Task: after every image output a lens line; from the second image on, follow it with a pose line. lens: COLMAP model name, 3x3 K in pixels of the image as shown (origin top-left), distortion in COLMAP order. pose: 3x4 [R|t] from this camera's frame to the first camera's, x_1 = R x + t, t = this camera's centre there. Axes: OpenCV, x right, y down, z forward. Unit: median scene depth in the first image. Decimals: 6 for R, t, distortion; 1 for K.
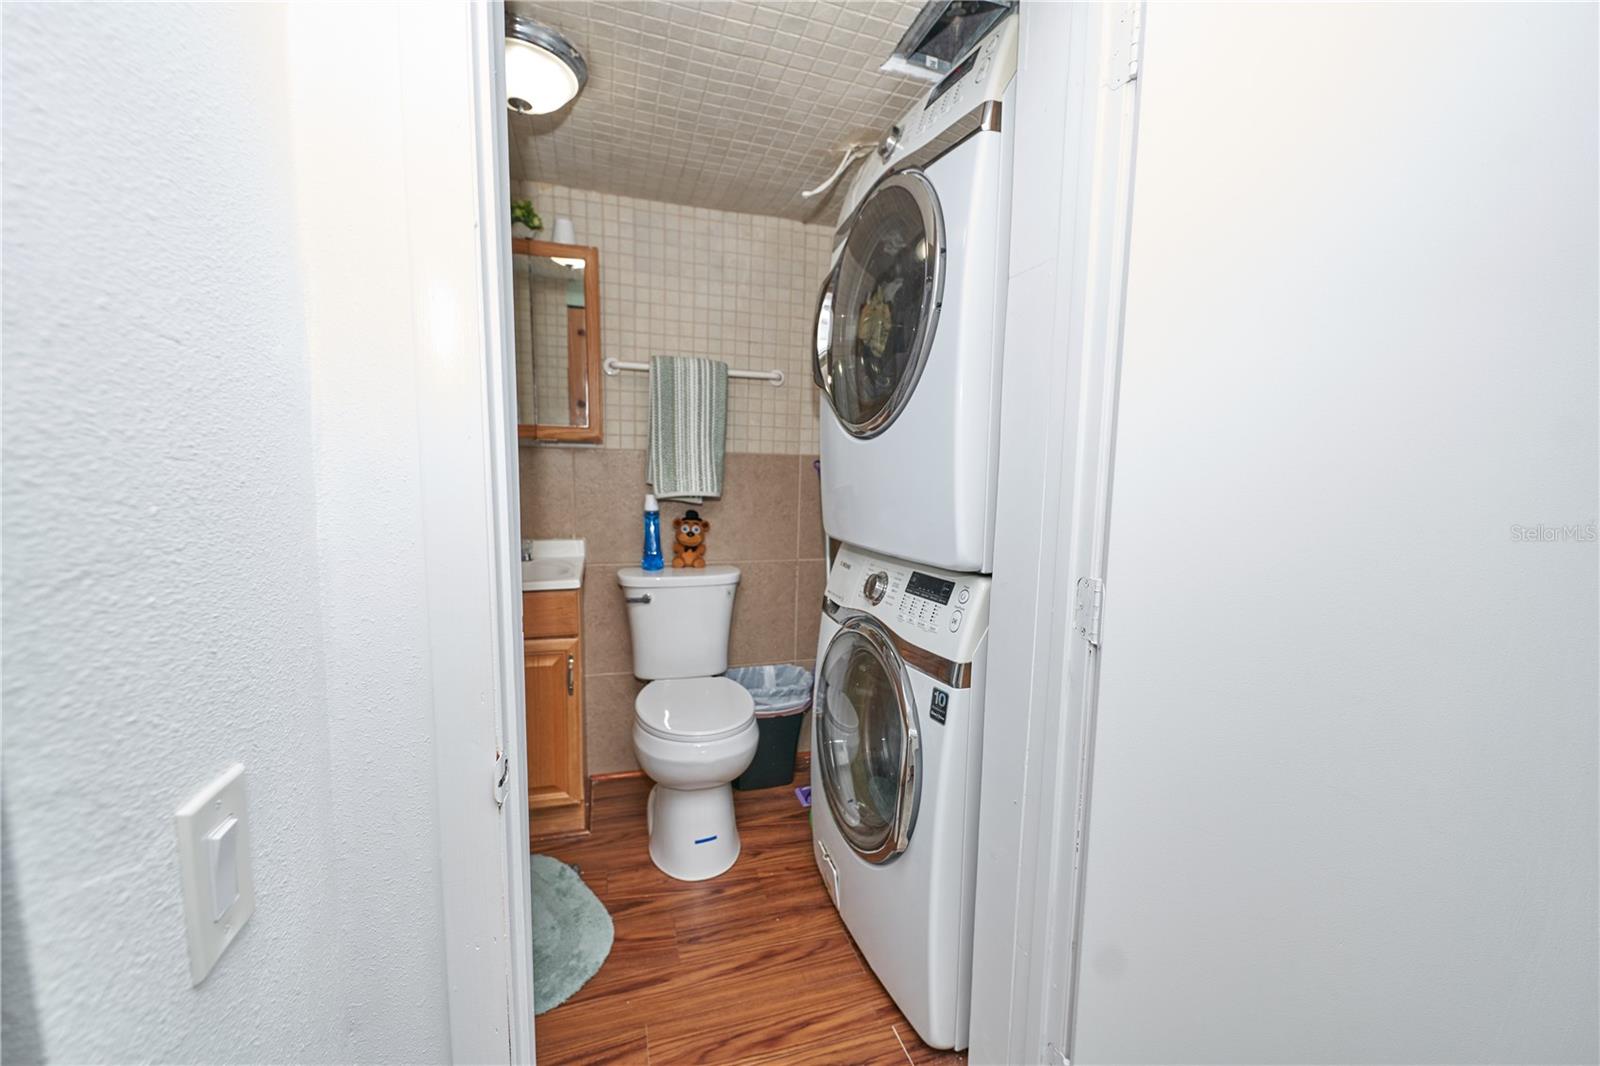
lens RADIAL K [[645.0, 0, 804.7], [0, 645.0, 541.7], [0, 0, 1]] dist [0.010026, -0.006749]
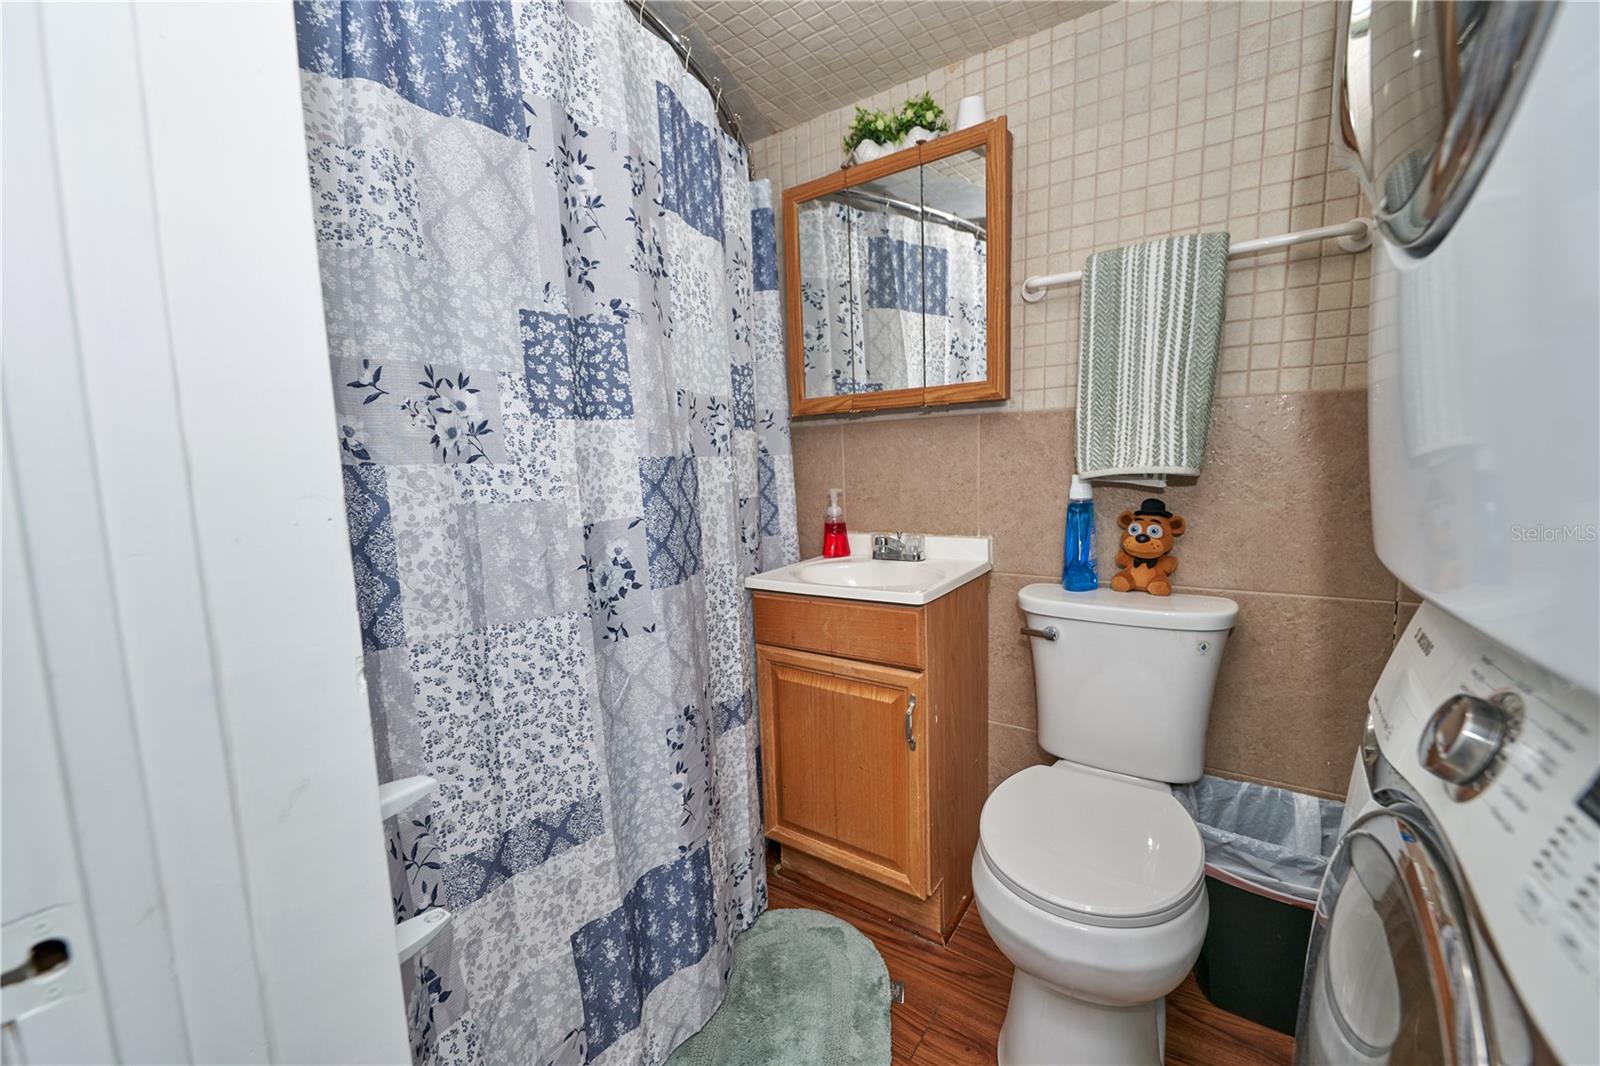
lens RADIAL K [[645.0, 0, 804.7], [0, 645.0, 541.7], [0, 0, 1]] dist [0.010026, -0.006749]
pose [[0.616505, 0.055552, -0.785388, 0.105123], [-0.050753, 0.998237, 0.030768, -0.011425], [0.785713, 0.020892, 0.618238, 0.383614]]
